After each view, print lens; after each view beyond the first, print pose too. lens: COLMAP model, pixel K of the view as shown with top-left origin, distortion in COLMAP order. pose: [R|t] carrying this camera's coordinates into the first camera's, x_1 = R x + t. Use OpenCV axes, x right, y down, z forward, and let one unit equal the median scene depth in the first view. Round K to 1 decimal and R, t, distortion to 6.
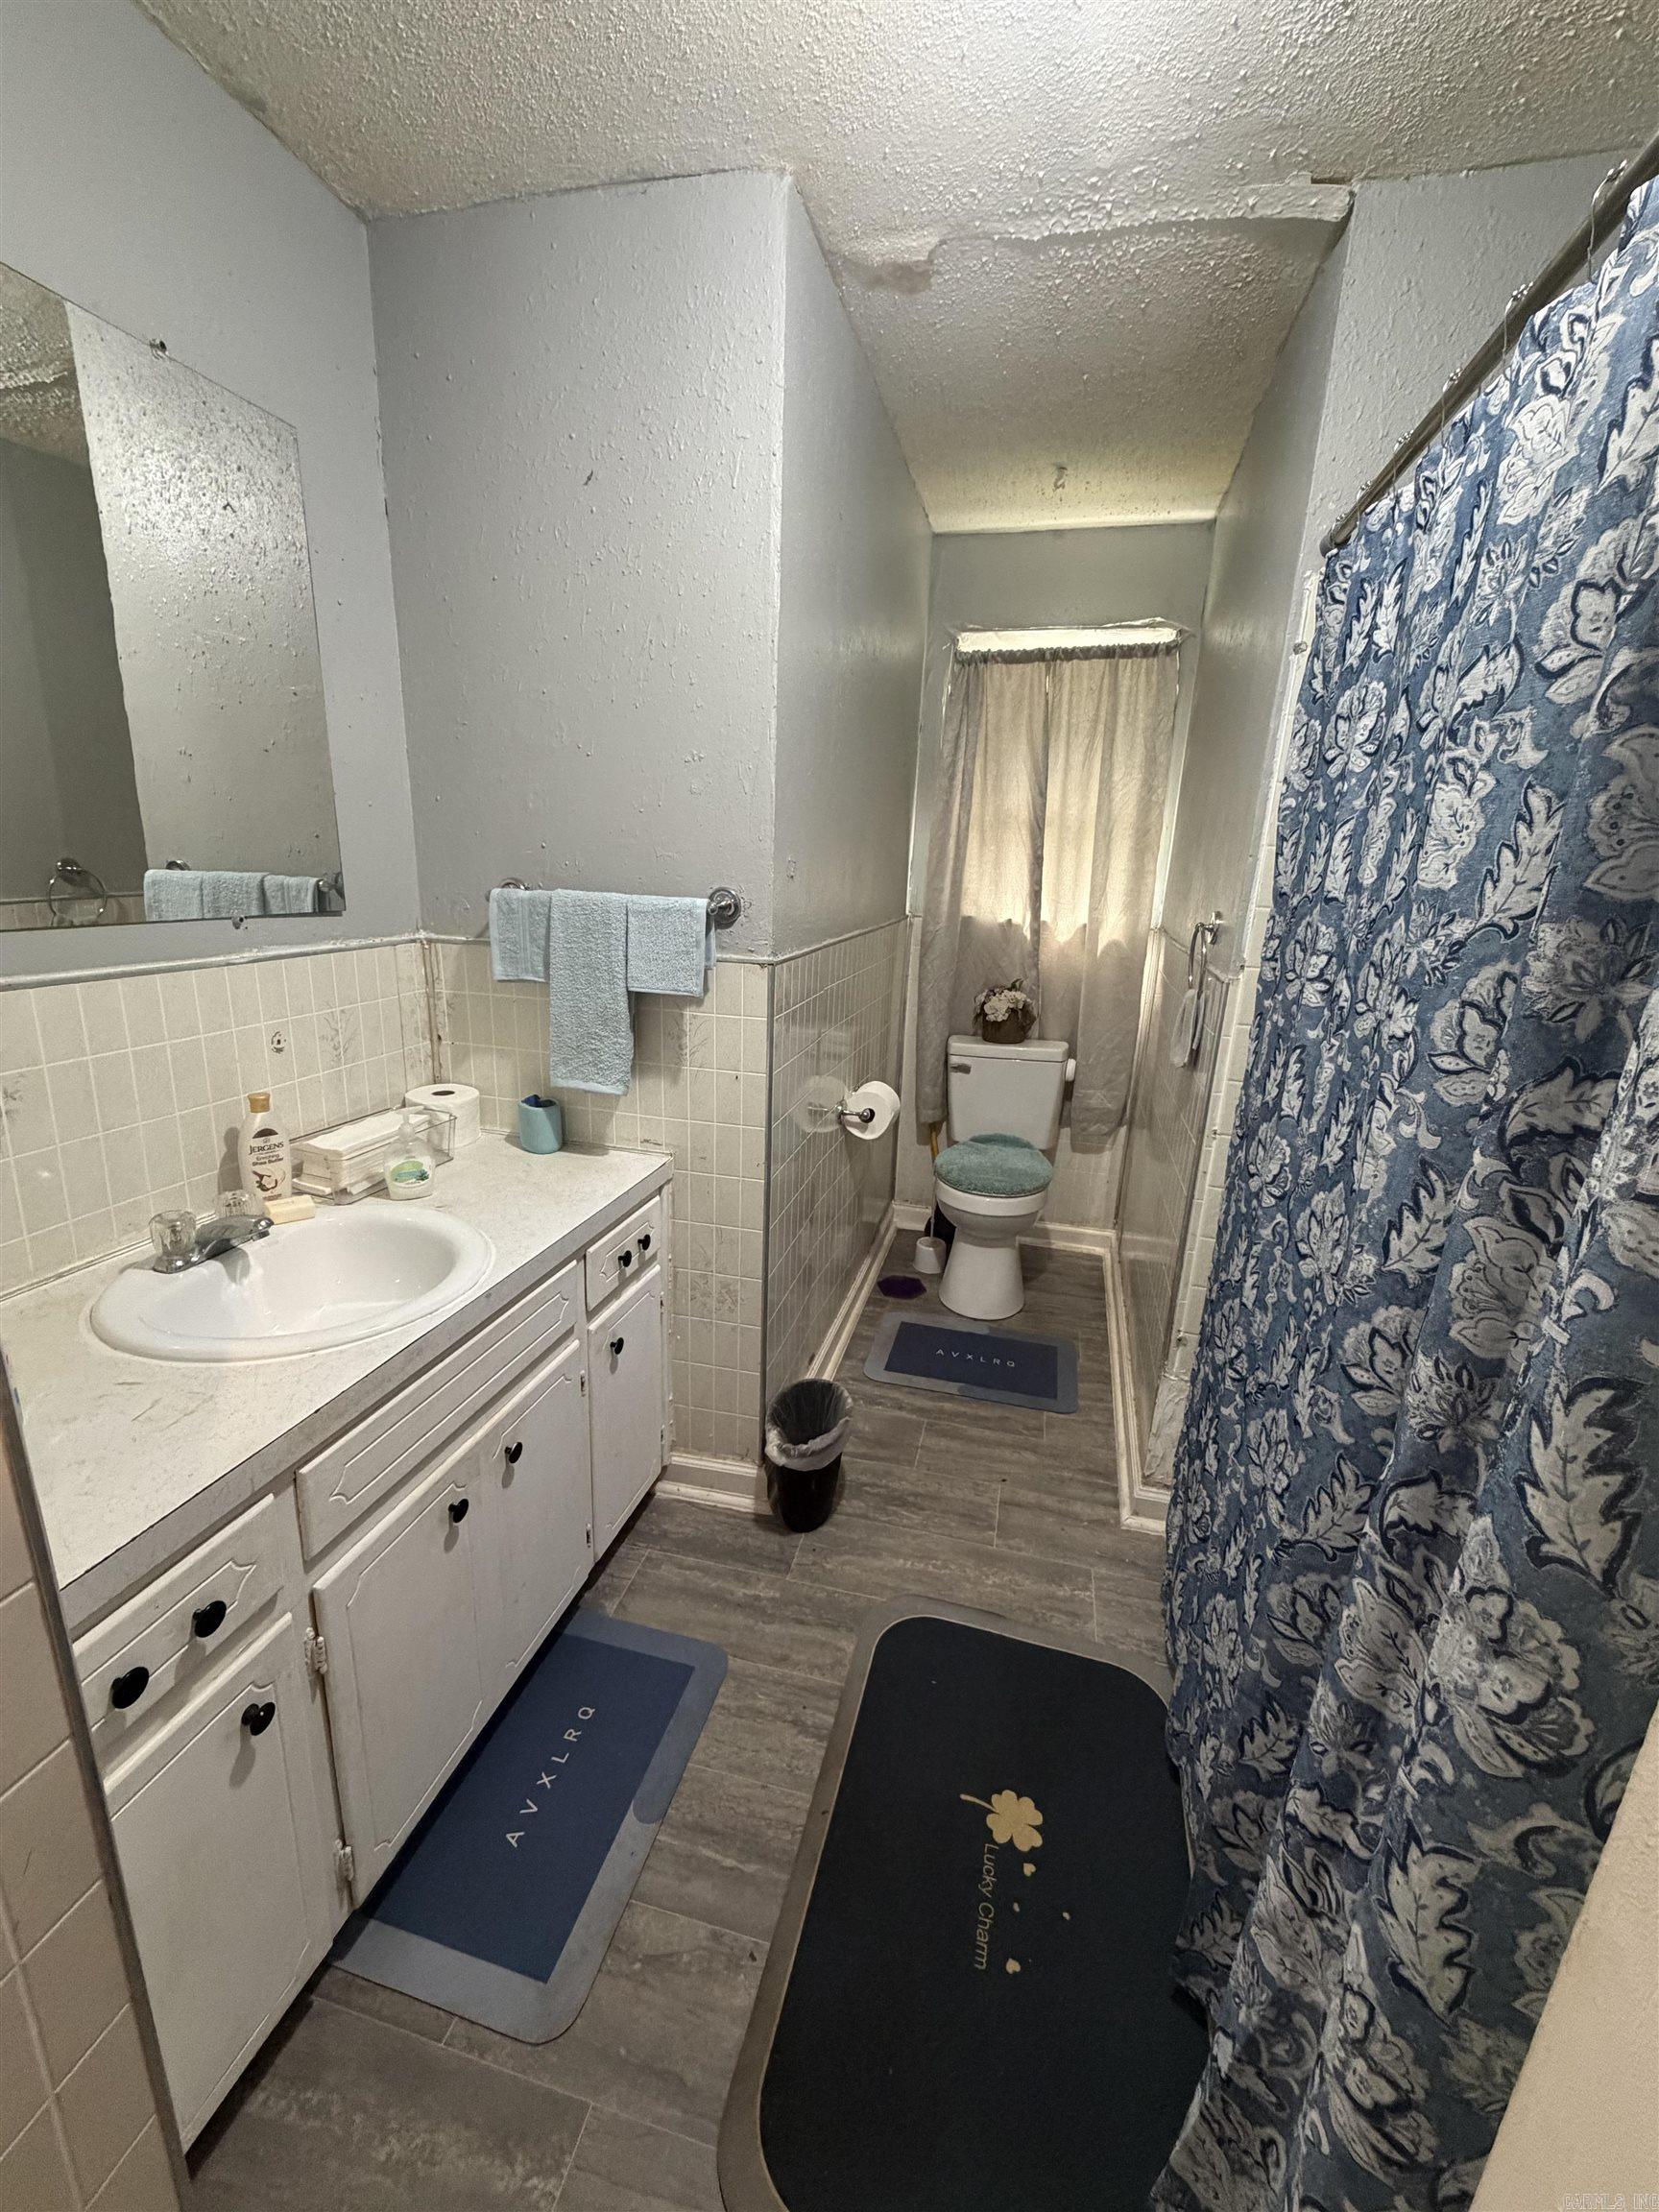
lens RADIAL K [[889.9, 0, 830.0], [0, 889.9, 1101.8], [0, 0, 1]] dist [0.000846, -0.000076]
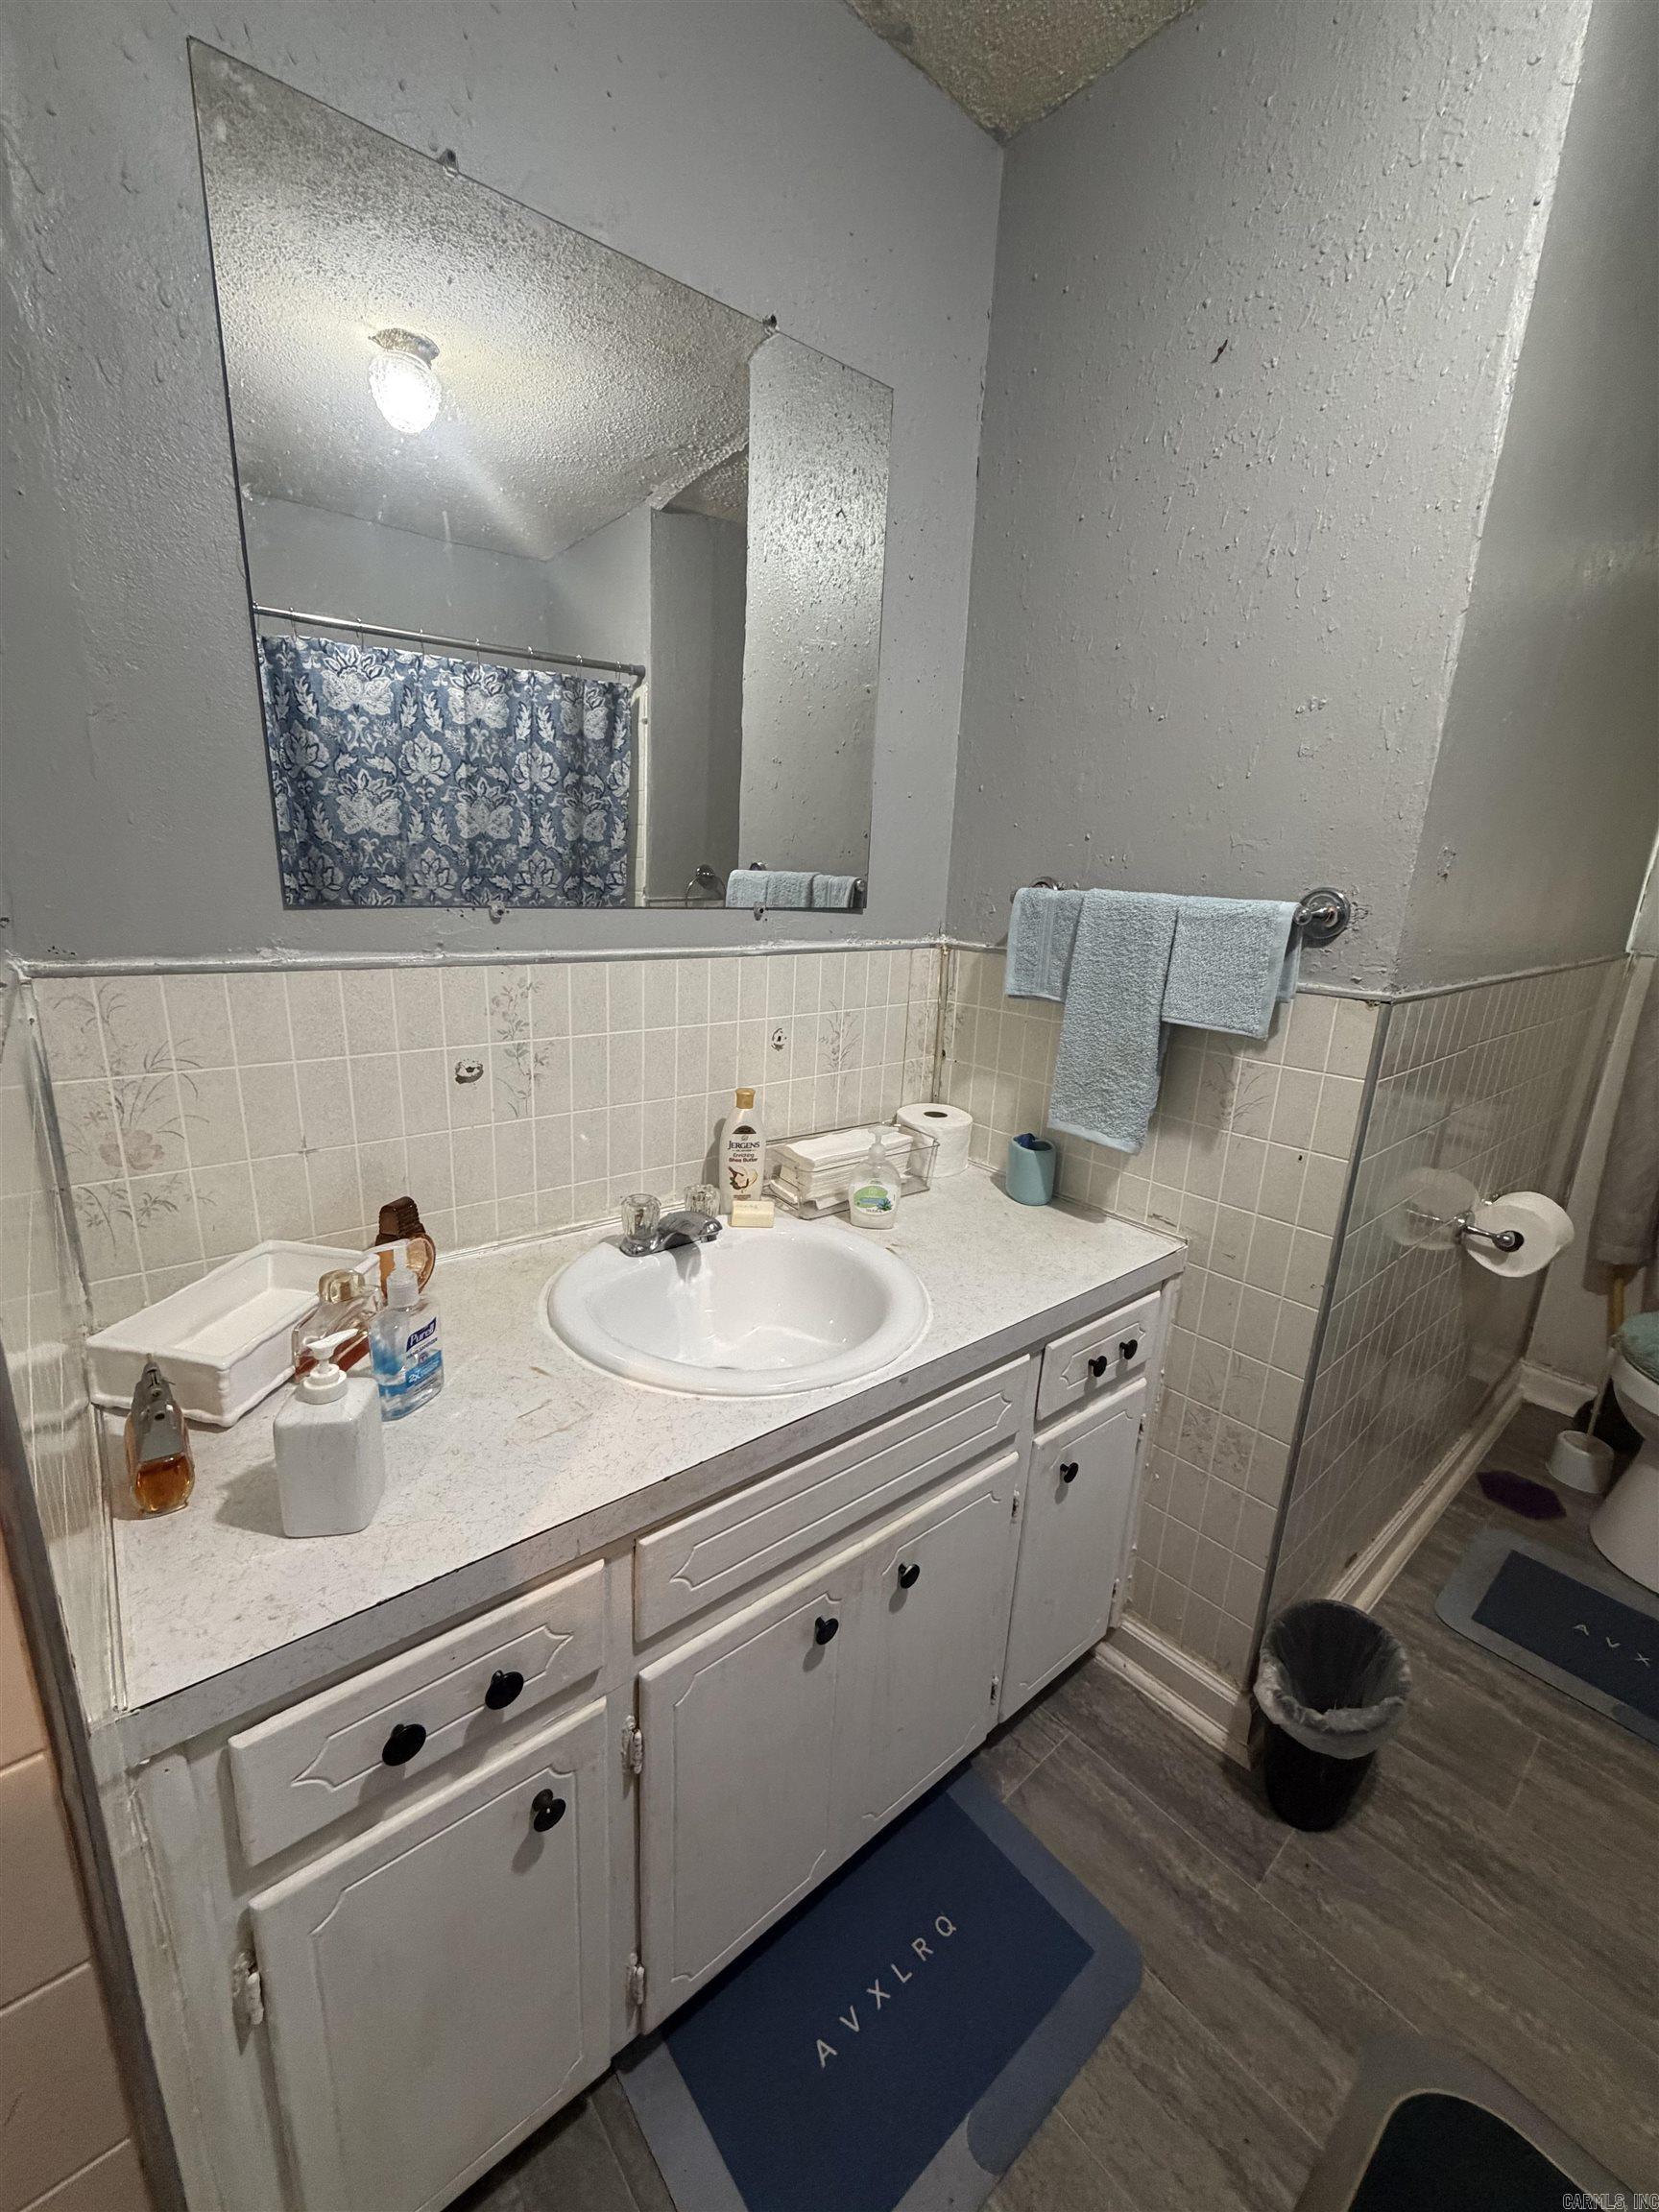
lens RADIAL K [[889.9, 0, 827.2], [0, 889.9, 1099.4], [0, 0, 1]] dist [0.000846, -0.000076]
pose [[0.813984, 0.145465, -0.562378, -0.020649], [-0.163878, 0.986318, 0.017924, -0.024895], [0.557291, 0.077571, 0.826686, 0.209504]]
